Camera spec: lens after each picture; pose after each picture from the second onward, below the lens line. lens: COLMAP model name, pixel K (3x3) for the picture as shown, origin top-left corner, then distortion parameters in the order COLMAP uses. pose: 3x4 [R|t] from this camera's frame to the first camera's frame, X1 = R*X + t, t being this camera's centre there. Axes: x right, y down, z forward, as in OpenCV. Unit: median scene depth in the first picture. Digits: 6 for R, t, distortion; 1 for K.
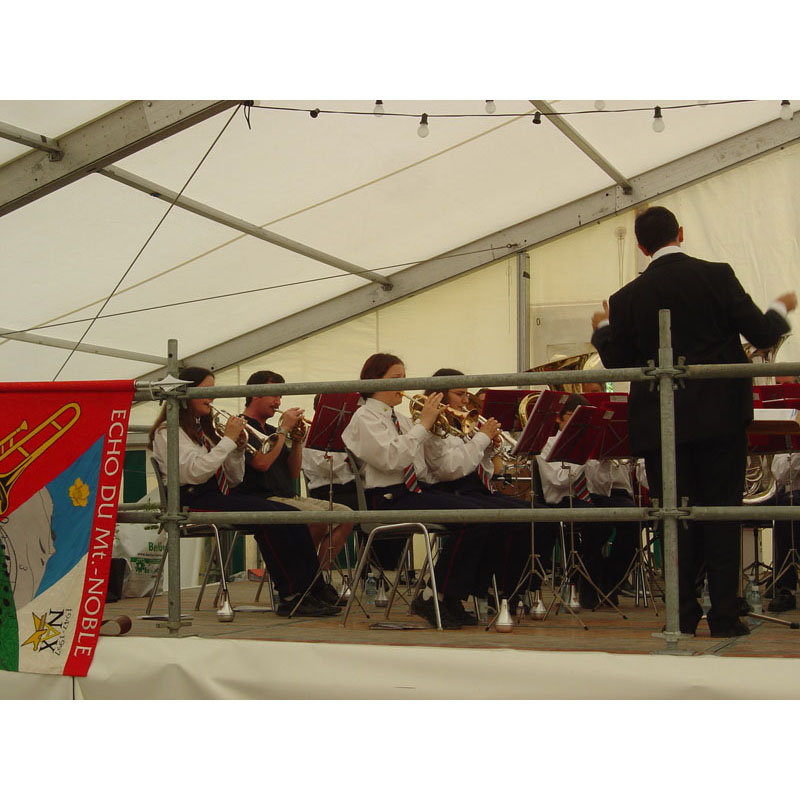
lens RADIAL K [[1465.1, 0, 400.0], [0, 1465.1, 400.0], [0, 0, 1]] dist [-0.088696, -0.250577]
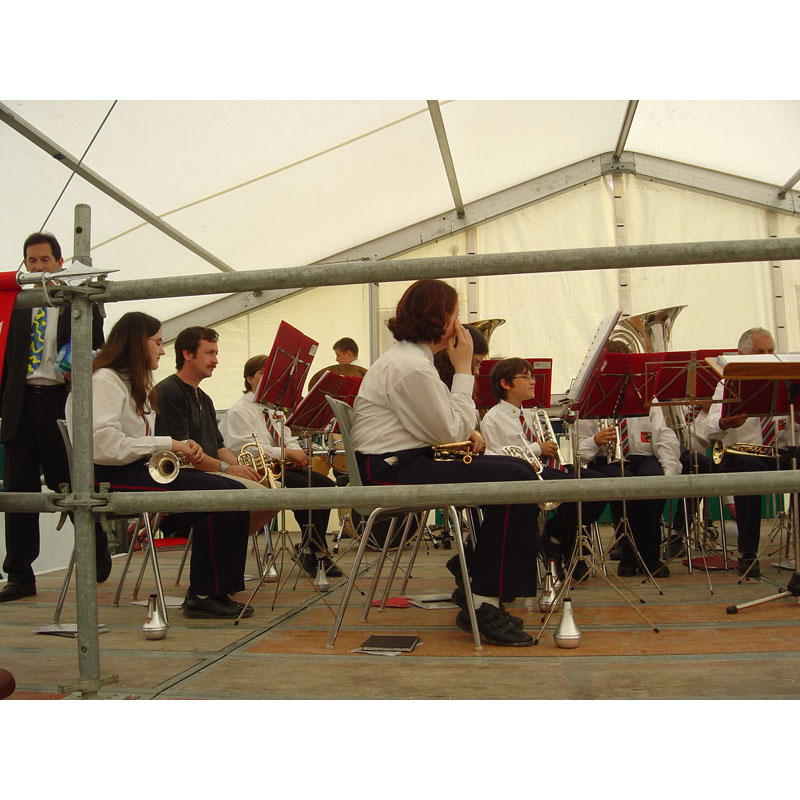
lens RADIAL K [[857.8, 0, 400.0], [0, 857.8, 400.0], [0, 0, 1]] dist [-0.149731, 0.019998]
pose [[0.974972, -0.002704, 0.222311, -0.101879], [0.006713, 0.999828, -0.017279, 0.044458], [-0.222226, 0.018339, 0.974823, 0.618358]]
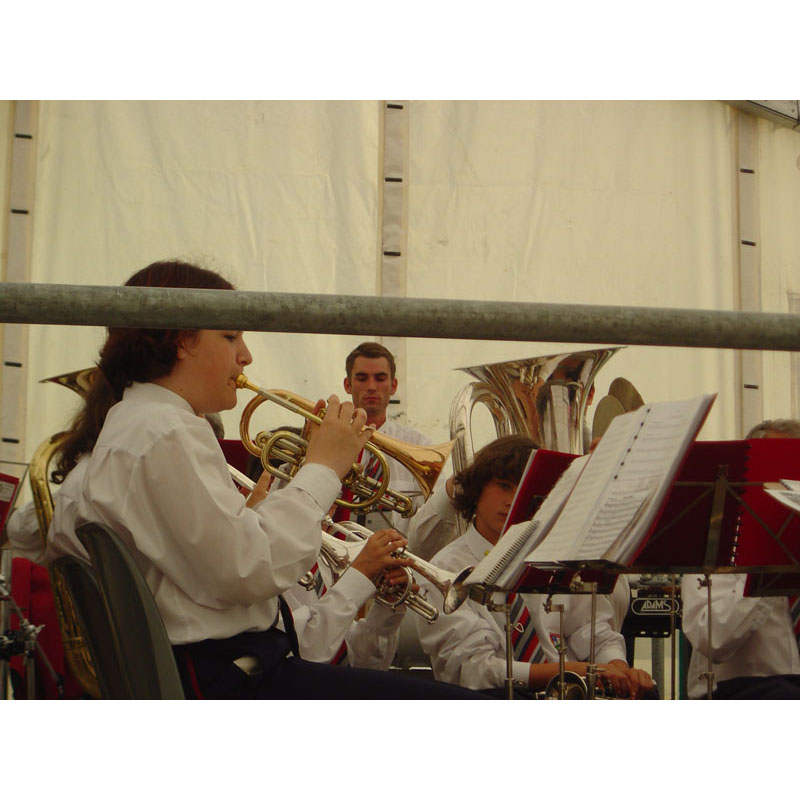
lens RADIAL K [[2481.9, 0, 400.0], [0, 2481.9, 400.0], [0, 0, 1]] dist [-0.054365, -7.003357]
pose [[0.833573, 0.080667, 0.546487, -0.315226], [-0.052315, 0.996362, -0.067276, 0.041626], [-0.549926, 0.027490, 0.834761, 0.518555]]
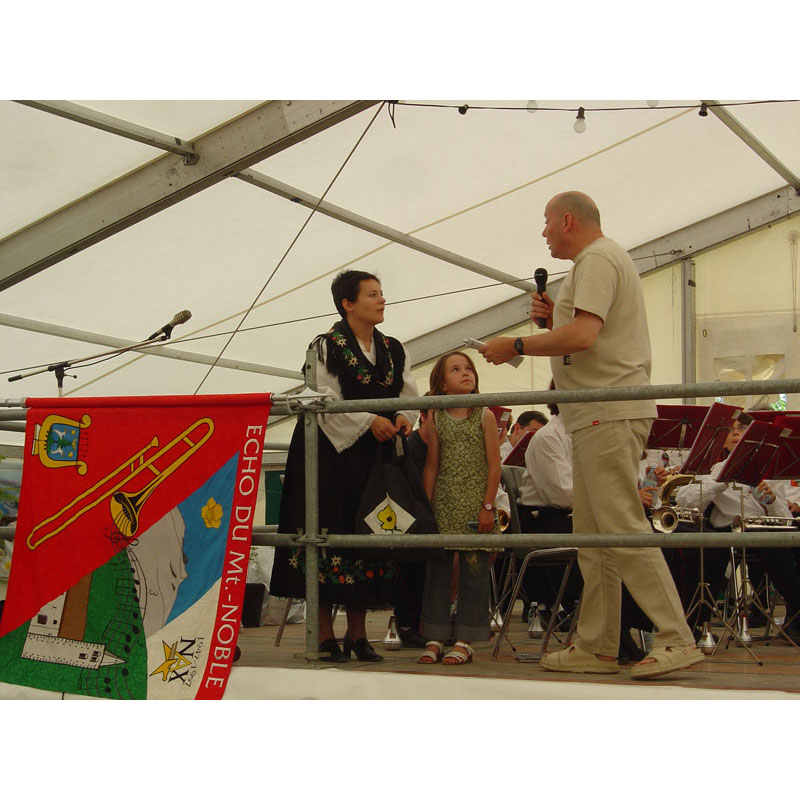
lens RADIAL K [[1529.6, 0, 400.0], [0, 1529.6, 400.0], [0, 0, 1]] dist [-0.087856, -0.450554]
pose [[0.994769, -0.001546, -0.102137, 0.000794], [0.000190, 0.999912, -0.013289, 0.003543], [0.102148, 0.013200, 0.994682, 0.031978]]
